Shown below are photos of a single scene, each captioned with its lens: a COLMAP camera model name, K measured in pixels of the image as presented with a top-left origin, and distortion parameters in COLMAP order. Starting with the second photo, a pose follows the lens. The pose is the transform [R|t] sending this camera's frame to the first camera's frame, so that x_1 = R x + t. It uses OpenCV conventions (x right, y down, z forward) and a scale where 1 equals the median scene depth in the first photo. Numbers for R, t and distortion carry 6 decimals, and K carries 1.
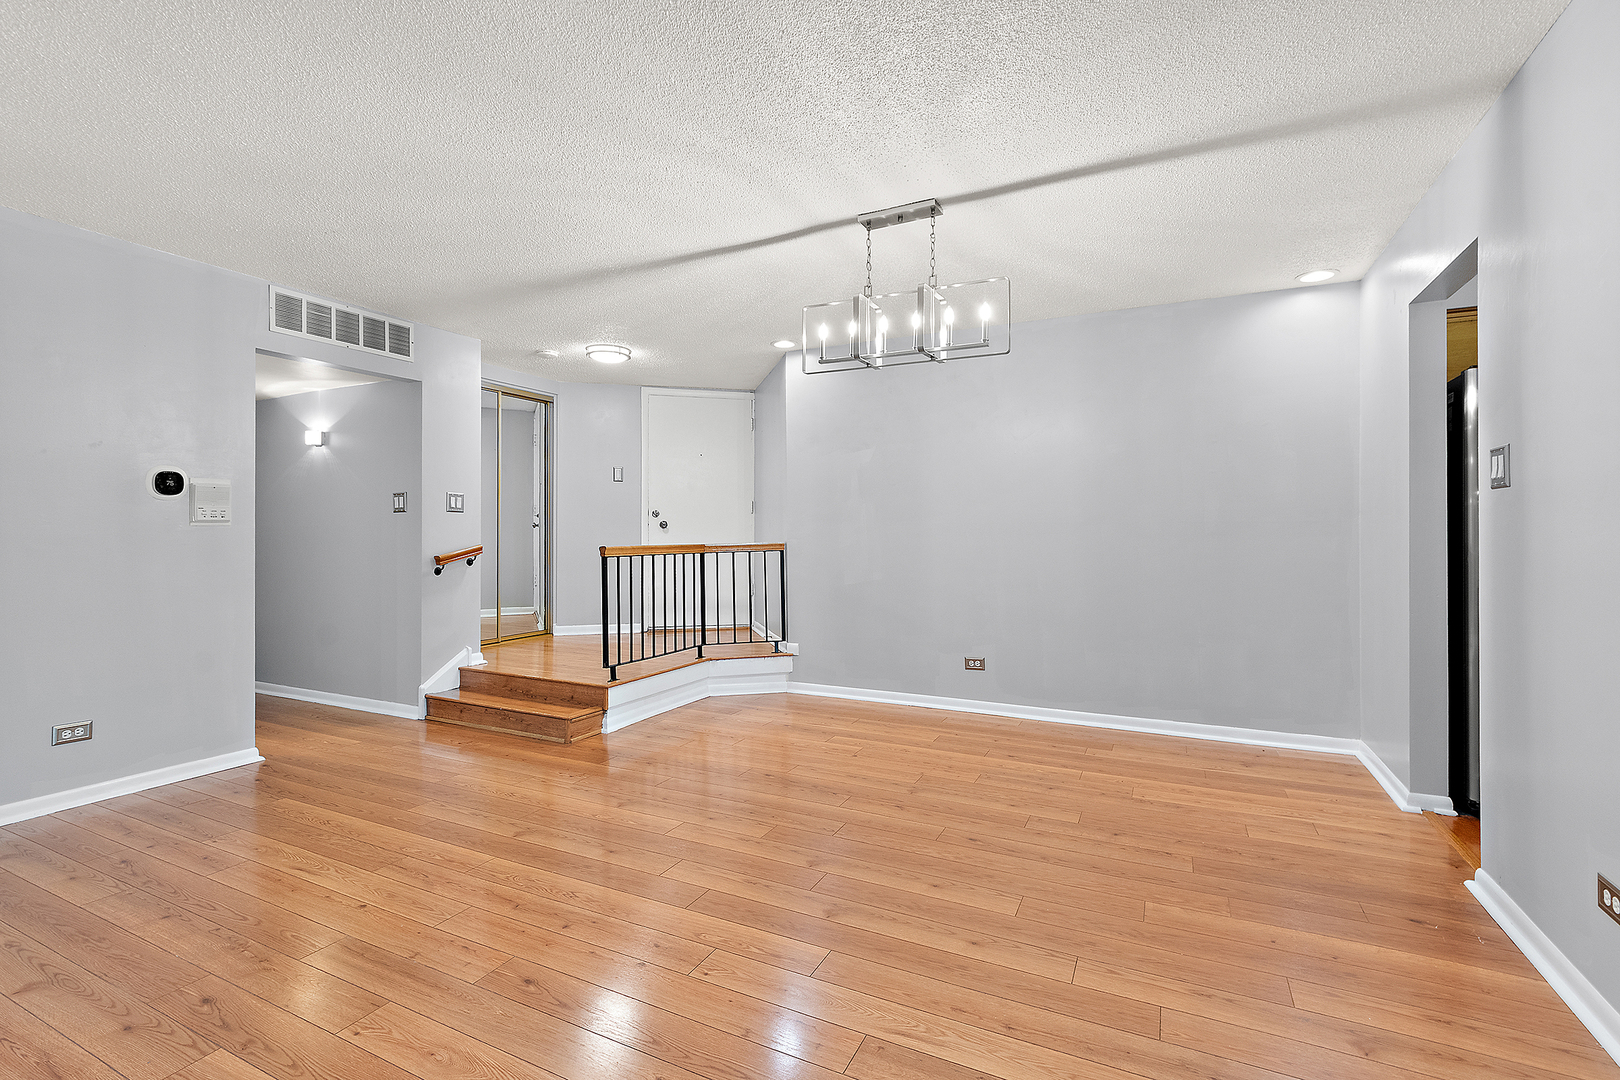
lens RADIAL K [[724.0, 0, 803.8], [0, 724.0, 532.0], [0, 0, 1]] dist [-0.006394, 0.001707]
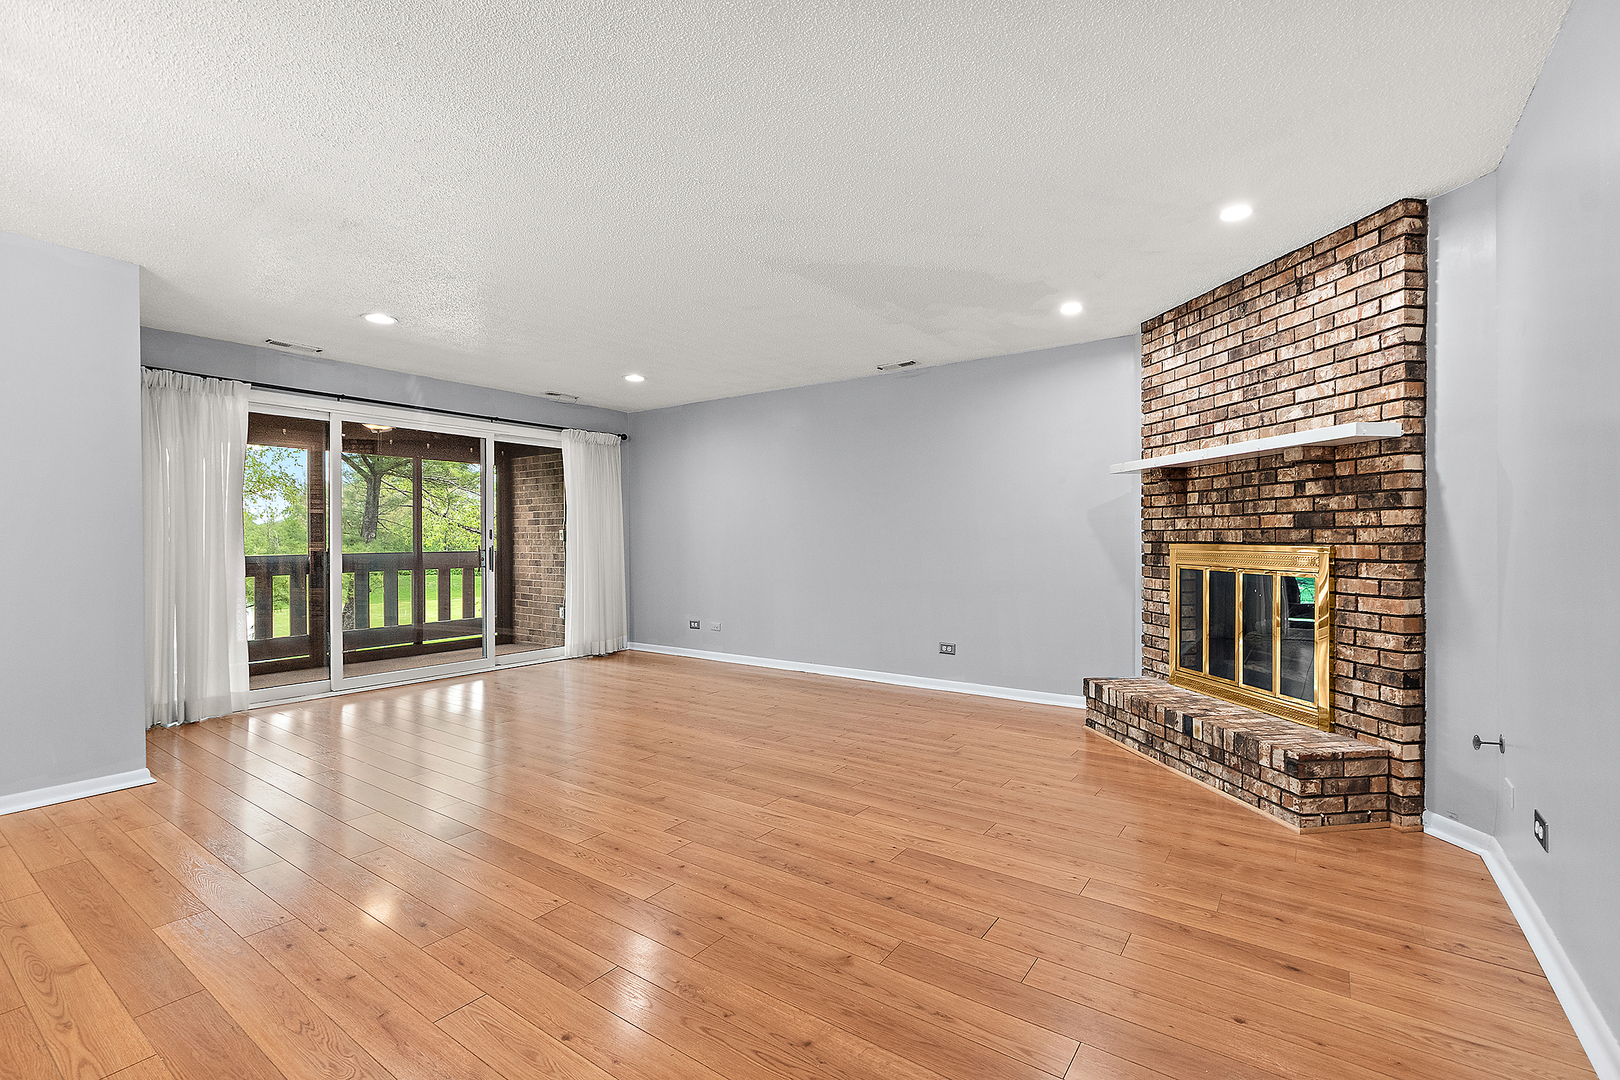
lens RADIAL K [[724.0, 0, 808.4], [0, 724.0, 538.9], [0, 0, 1]] dist [-0.006394, 0.001707]
pose [[-0.988040, 0.003655, 0.154153, -0.508330], [0.003778, 0.999993, 0.000507, 0.001419], [-0.154150, 0.001083, -0.988047, 0.885704]]
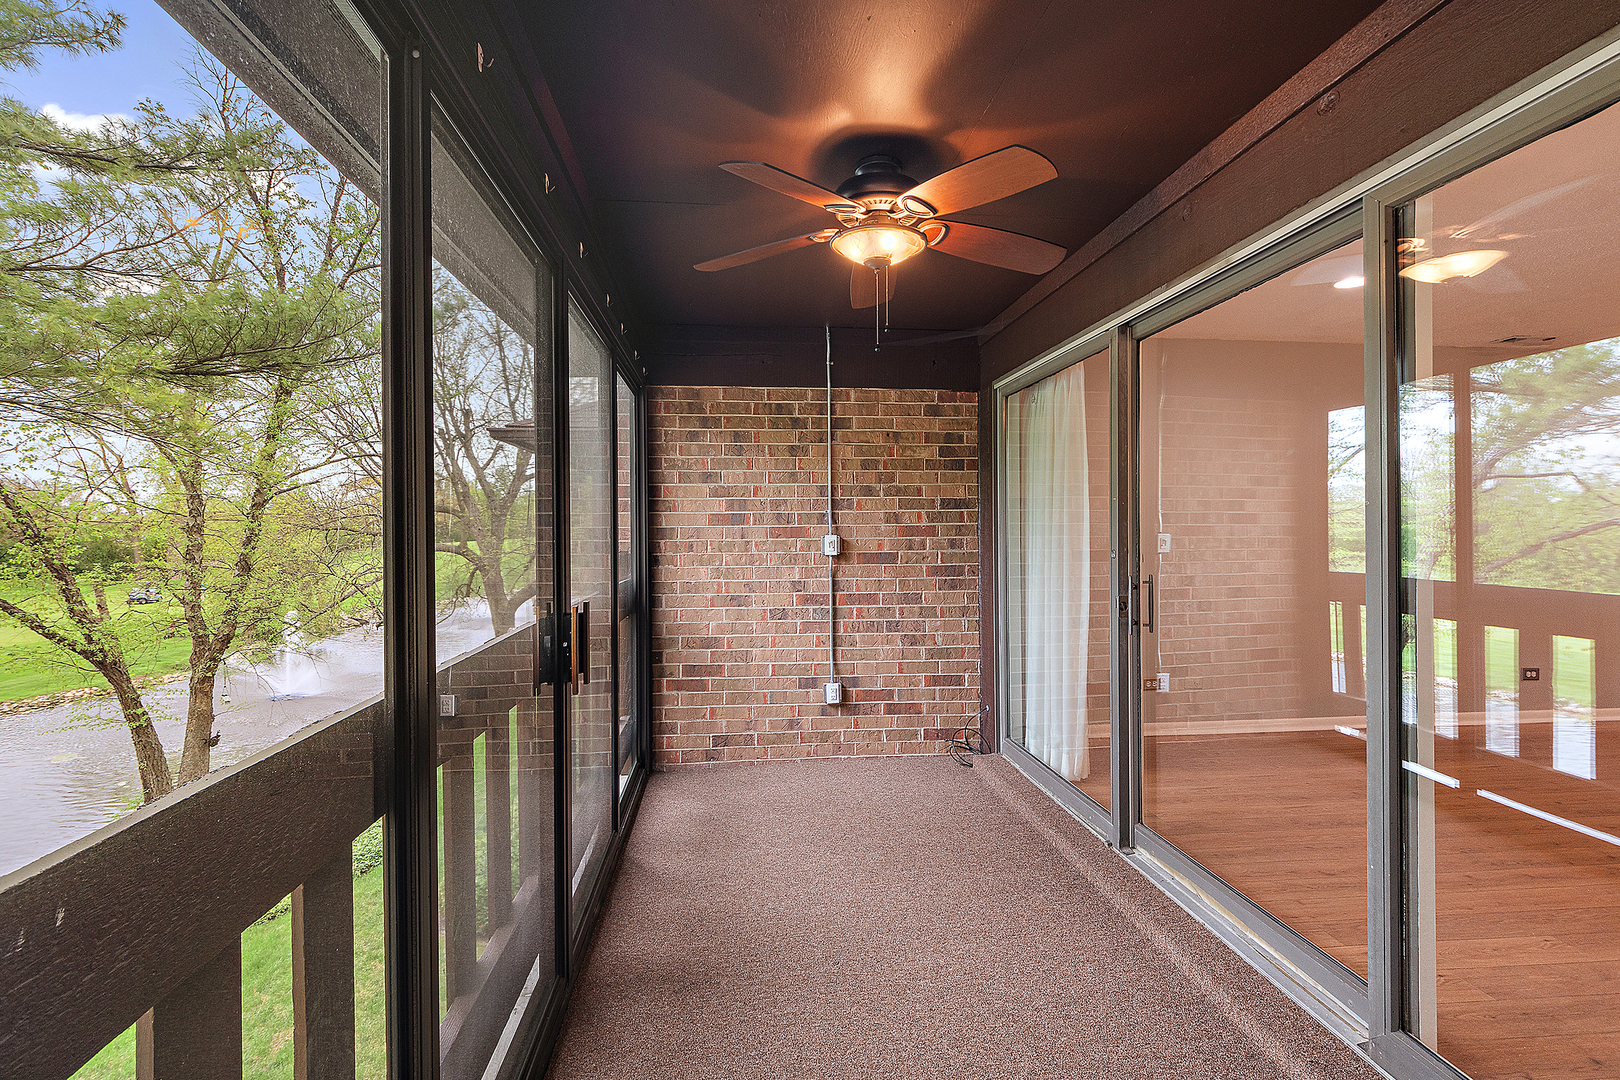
lens RADIAL K [[724.0, 0, 808.5], [0, 724.0, 535.2], [0, 0, 1]] dist [-0.006394, 0.001707]
pose [[-0.843195, 0.003515, -0.537597, 0.992721], [0.005800, 0.999980, -0.002559, -0.021244], [0.537577, -0.005276, -0.843198, -0.073642]]
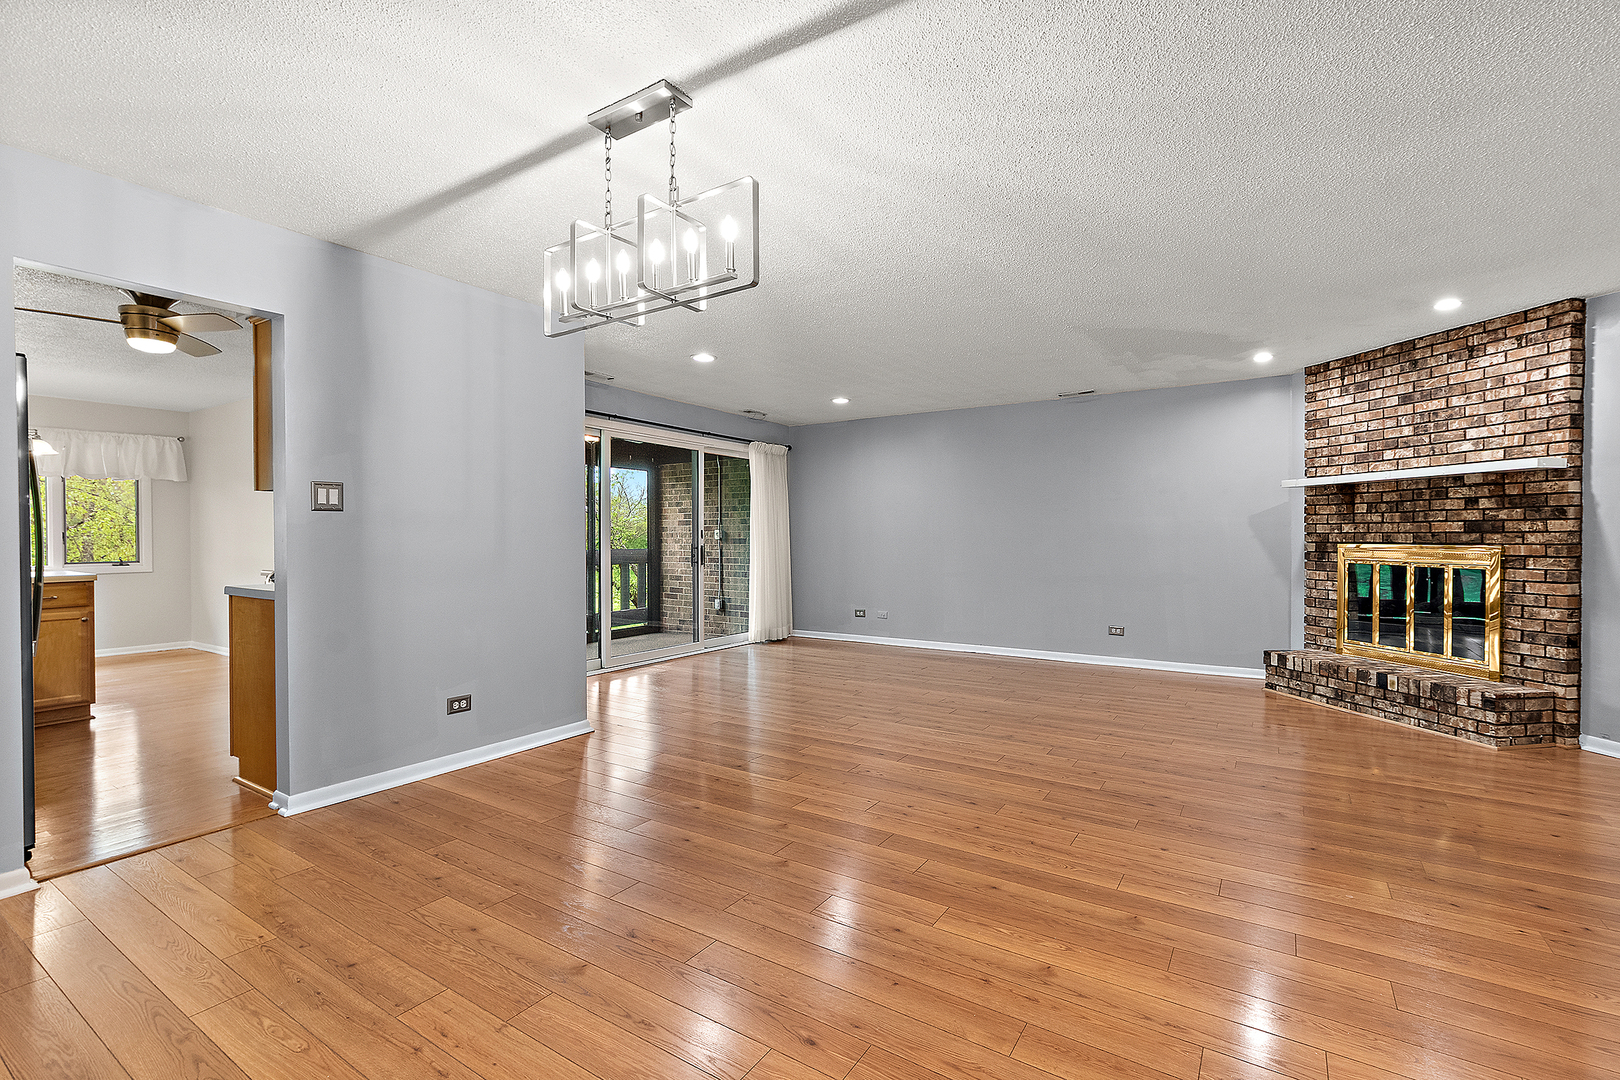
lens RADIAL K [[724.0, 0, 808.5], [0, 724.0, 540.7], [0, 0, 1]] dist [-0.006394, 0.001707]
pose [[-0.993233, 0.000954, 0.116134, -0.083938], [0.001578, 0.999985, 0.005282, -0.002884], [-0.116127, 0.005429, -0.993220, 1.181826]]
